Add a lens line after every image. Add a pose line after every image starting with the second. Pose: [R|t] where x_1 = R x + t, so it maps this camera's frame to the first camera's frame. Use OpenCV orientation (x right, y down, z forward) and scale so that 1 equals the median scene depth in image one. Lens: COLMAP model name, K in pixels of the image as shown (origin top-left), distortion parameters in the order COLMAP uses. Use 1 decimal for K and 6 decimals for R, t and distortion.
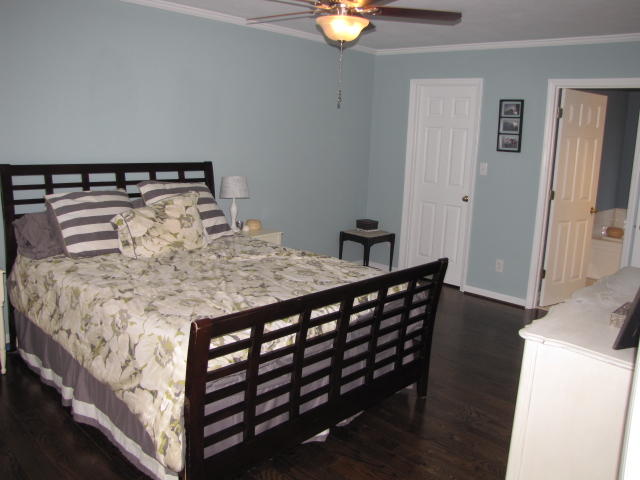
lens RADIAL K [[539.0, 0, 323.1], [0, 539.0, 231.6], [0, 0, 1]] dist [-0.192464, 0.170757]
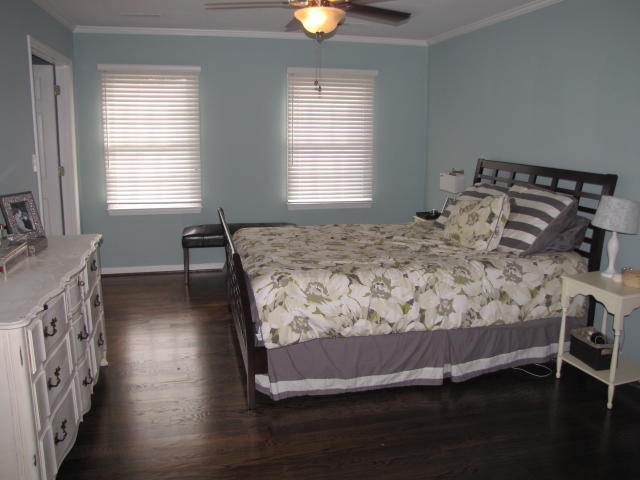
lens RADIAL K [[539.0, 0, 323.1], [0, 539.0, 231.6], [0, 0, 1]] dist [-0.192464, 0.170757]
pose [[-0.551759, 0.096366, -0.828417, 0.682362], [-0.183861, 0.954809, 0.233528, -0.167727], [0.813484, 0.281165, -0.509107, 1.196567]]
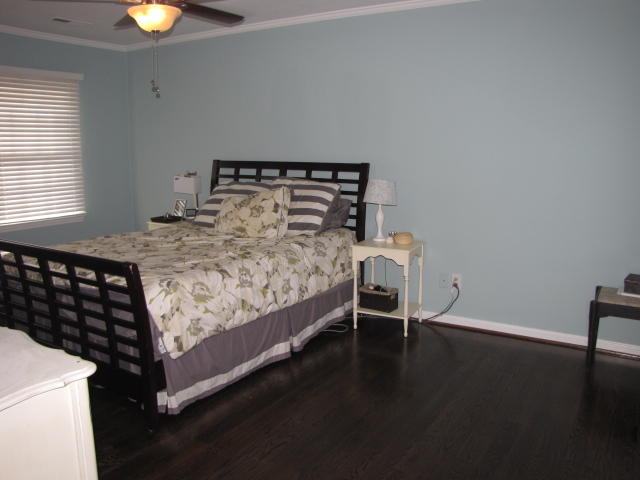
lens RADIAL K [[539.0, 0, 323.1], [0, 539.0, 231.6], [0, 0, 1]] dist [-0.192464, 0.170757]
pose [[0.184377, 0.104784, -0.977254, 0.814033], [-0.163641, 0.983695, 0.074601, -0.079238], [0.969137, 0.146165, 0.198517, 0.851374]]
